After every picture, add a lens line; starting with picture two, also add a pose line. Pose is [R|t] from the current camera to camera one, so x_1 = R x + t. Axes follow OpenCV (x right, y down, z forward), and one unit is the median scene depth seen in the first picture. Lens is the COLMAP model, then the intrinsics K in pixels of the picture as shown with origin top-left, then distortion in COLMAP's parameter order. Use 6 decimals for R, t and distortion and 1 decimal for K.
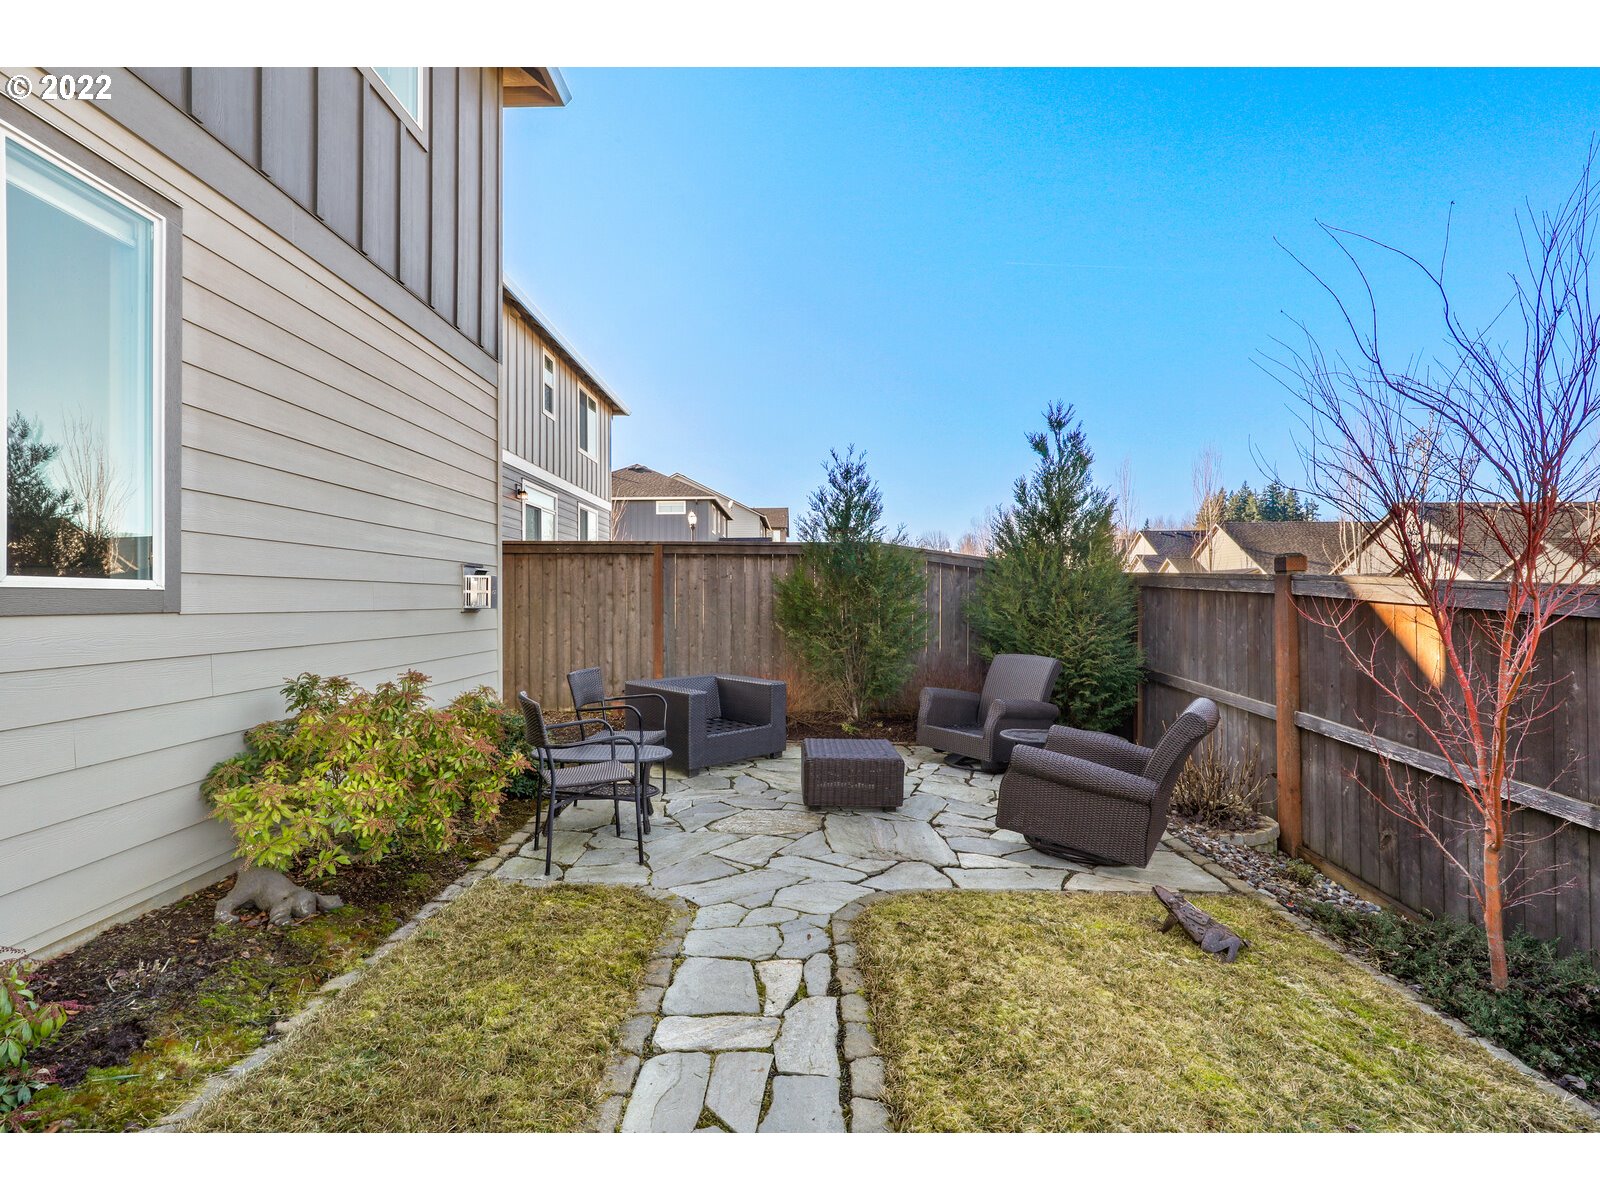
lens RADIAL K [[731.9, 0, 801.7], [0, 731.9, 600.6], [0, 0, 1]] dist [-0.015435, 0.003940]
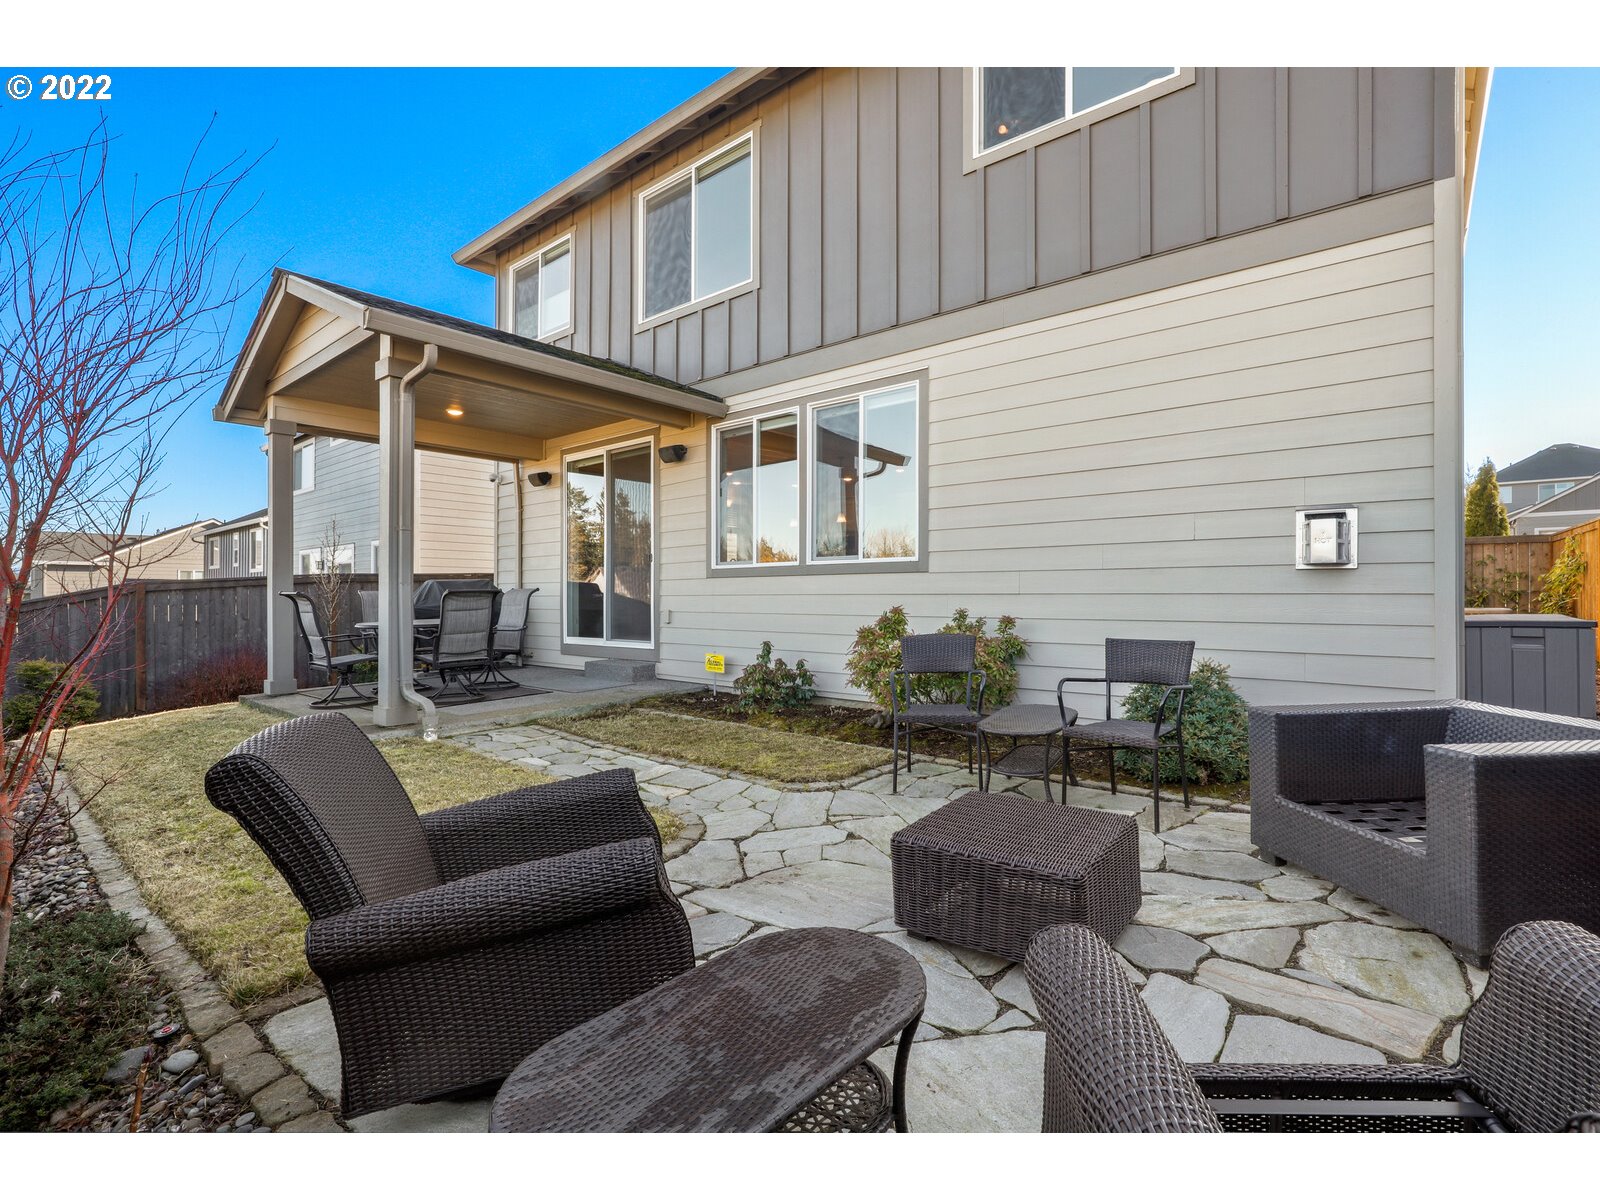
lens RADIAL K [[731.9, 0, 804.4], [0, 731.9, 596.4], [0, 0, 1]] dist [-0.015435, 0.003940]
pose [[-0.644344, 0.000742, -0.764735, 0.711362], [0.004228, 0.999988, -0.002592, 0.067333], [0.764724, -0.004903, -0.644340, 1.609571]]
